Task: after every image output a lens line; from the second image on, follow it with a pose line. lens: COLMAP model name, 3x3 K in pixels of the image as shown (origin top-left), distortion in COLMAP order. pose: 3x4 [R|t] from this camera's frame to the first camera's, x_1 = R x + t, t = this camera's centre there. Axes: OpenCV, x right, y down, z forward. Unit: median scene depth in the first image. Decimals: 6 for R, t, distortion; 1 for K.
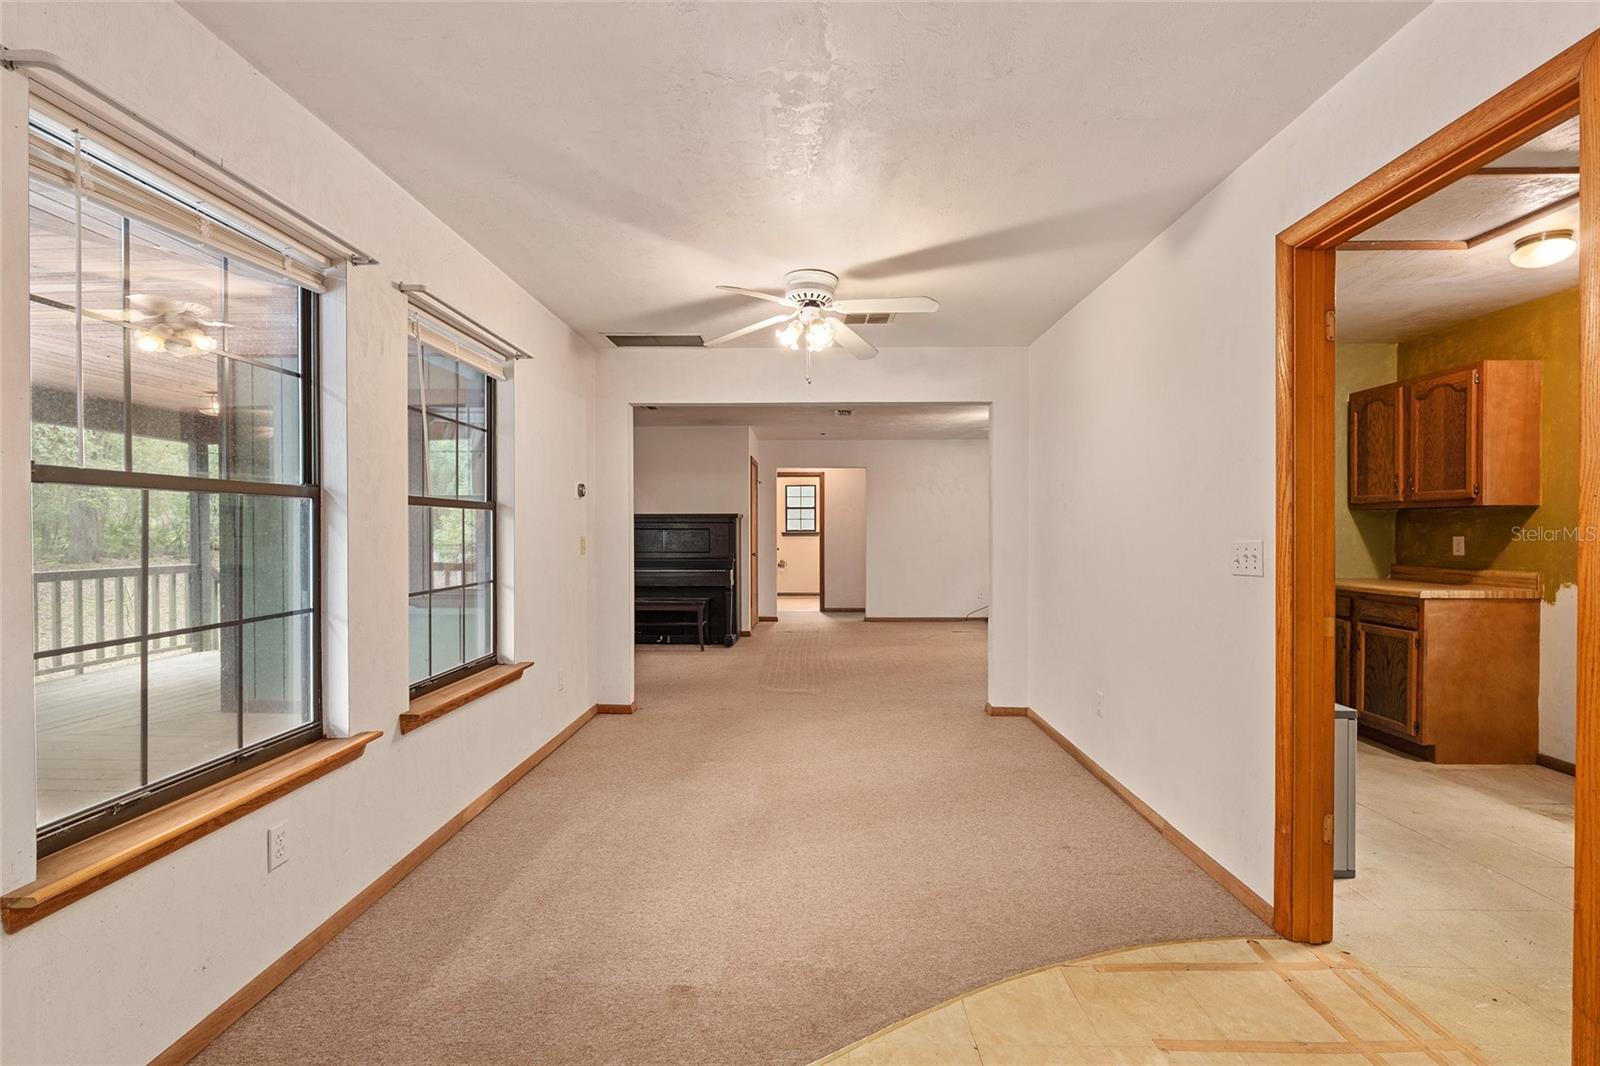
lens RADIAL K [[693.3, 0, 800.0], [0, 693.3, 533.0], [0, 0, 1]] dist [-0.003047, -0.000244]
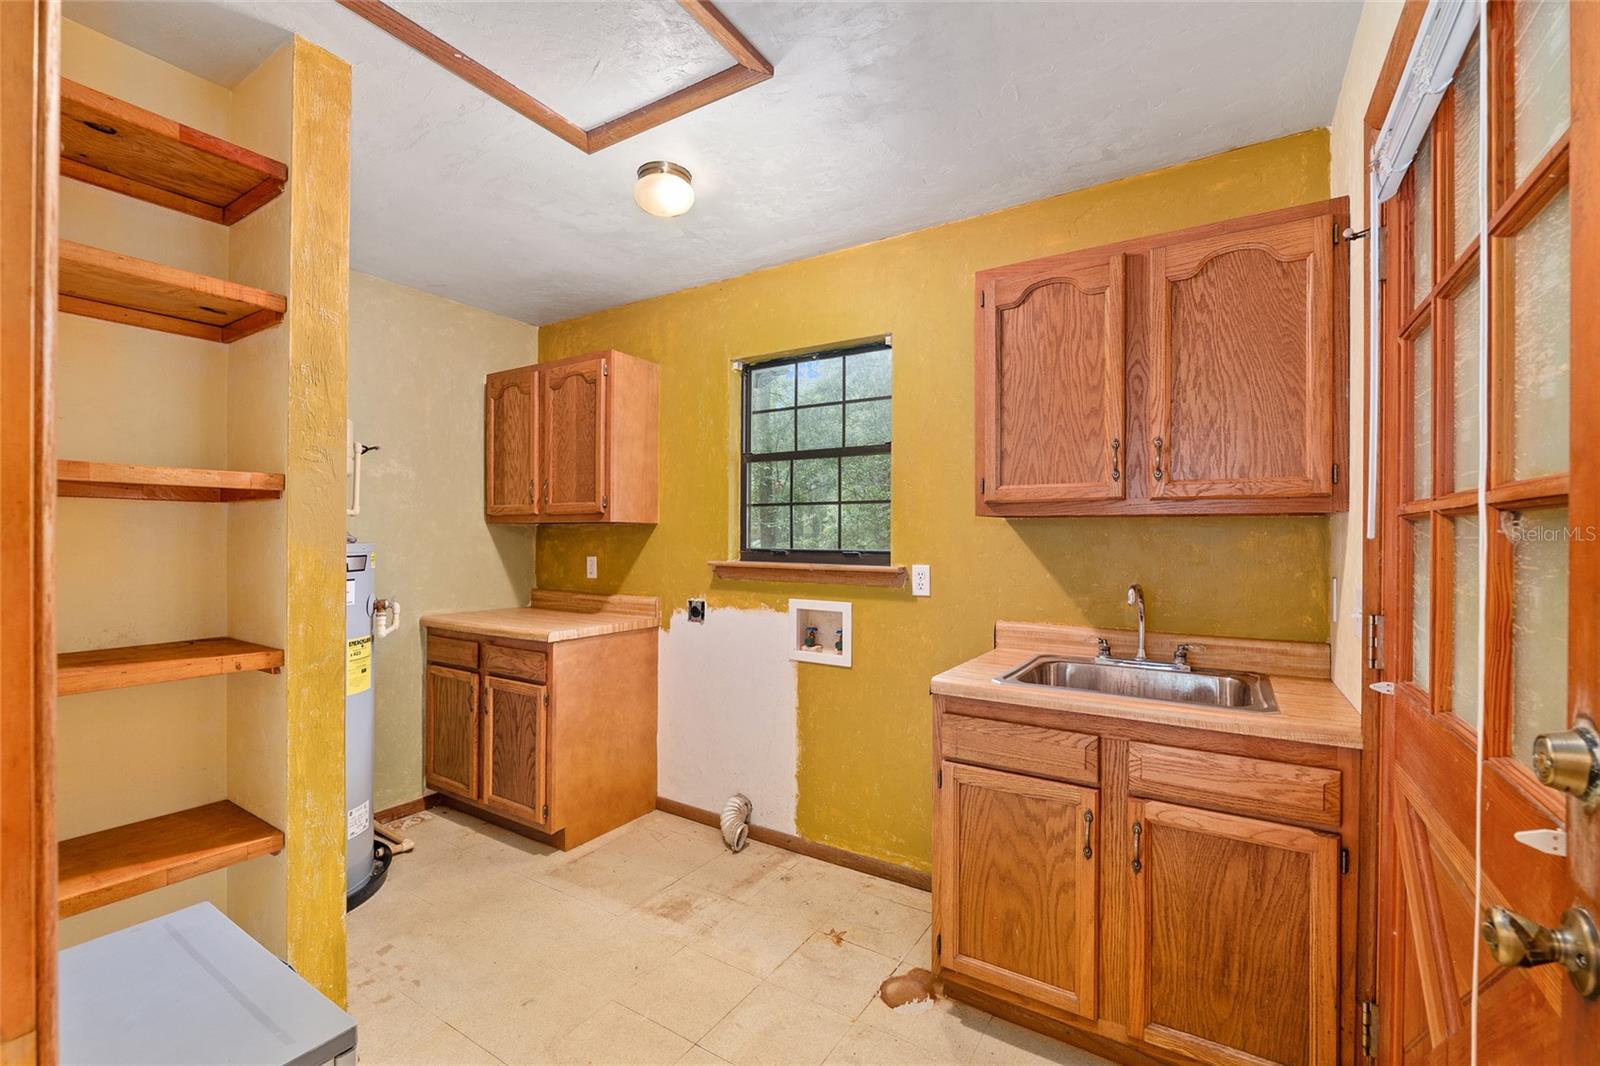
lens RADIAL K [[693.3, 0, 800.0], [0, 693.3, 533.0], [0, 0, 1]] dist [-0.003047, -0.000244]
pose [[0.516668, 0.004948, 0.856171, 0.372165], [0.002265, 0.999972, -0.007146, -0.019157], [-0.856183, 0.005631, 0.516642, 0.354675]]
